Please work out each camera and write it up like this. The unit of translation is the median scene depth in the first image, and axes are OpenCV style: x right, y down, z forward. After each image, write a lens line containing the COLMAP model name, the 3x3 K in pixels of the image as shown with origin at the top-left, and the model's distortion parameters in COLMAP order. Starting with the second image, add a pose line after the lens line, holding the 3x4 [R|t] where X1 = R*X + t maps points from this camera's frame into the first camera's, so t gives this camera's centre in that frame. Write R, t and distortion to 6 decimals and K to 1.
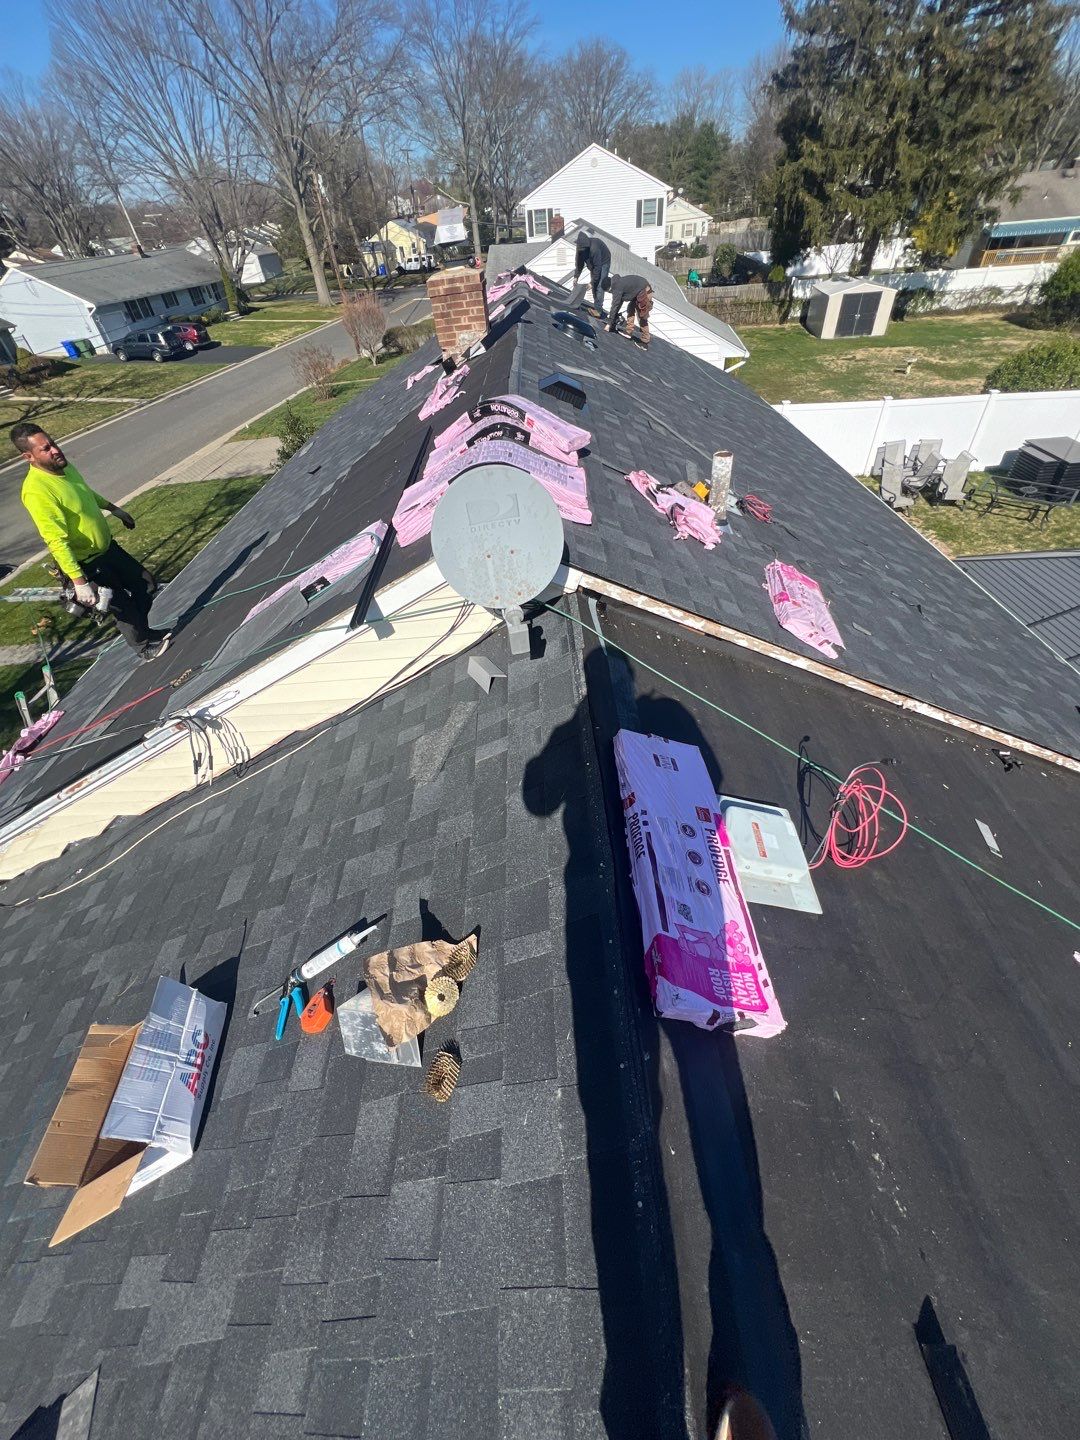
lens RADIAL K [[576.6, 0, 540.9], [0, 576.6, 713.0], [0, 0, 1]] dist [0.002265, -0.000038]
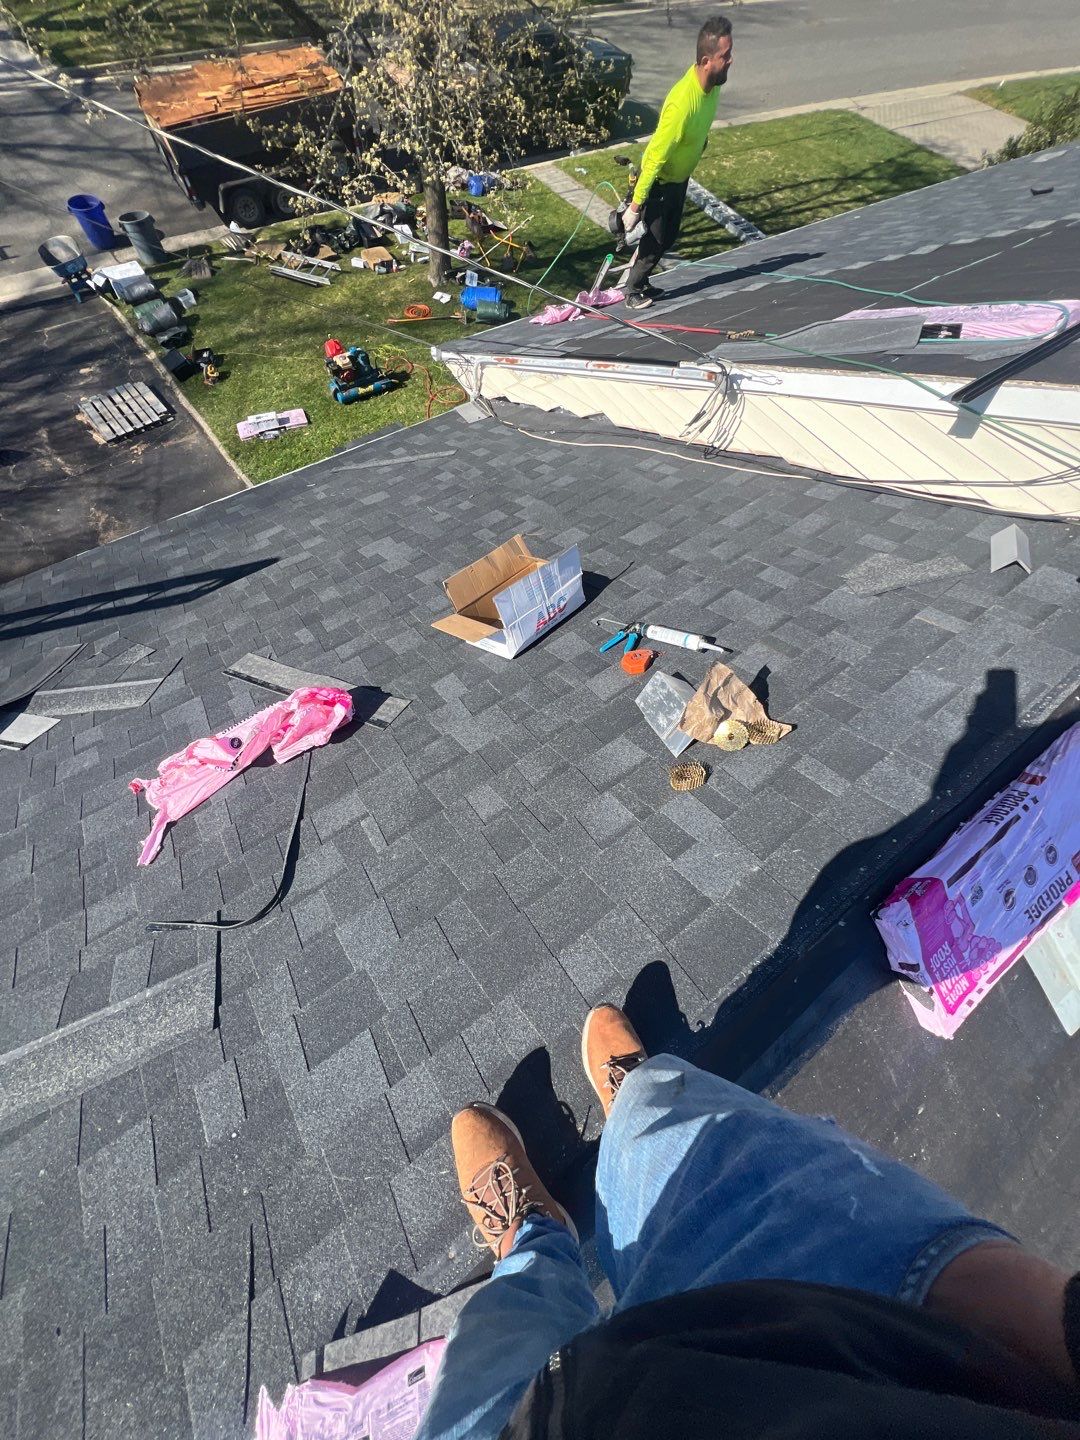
lens RADIAL K [[576.6, 0, 540.9], [0, 576.6, 713.0], [0, 0, 1]] dist [0.002265, -0.000038]
pose [[0.557696, 0.787309, -0.262907, -0.100129], [-0.636045, 0.608854, 0.474070, 0.144414], [0.533312, -0.097166, 0.840320, -0.093628]]
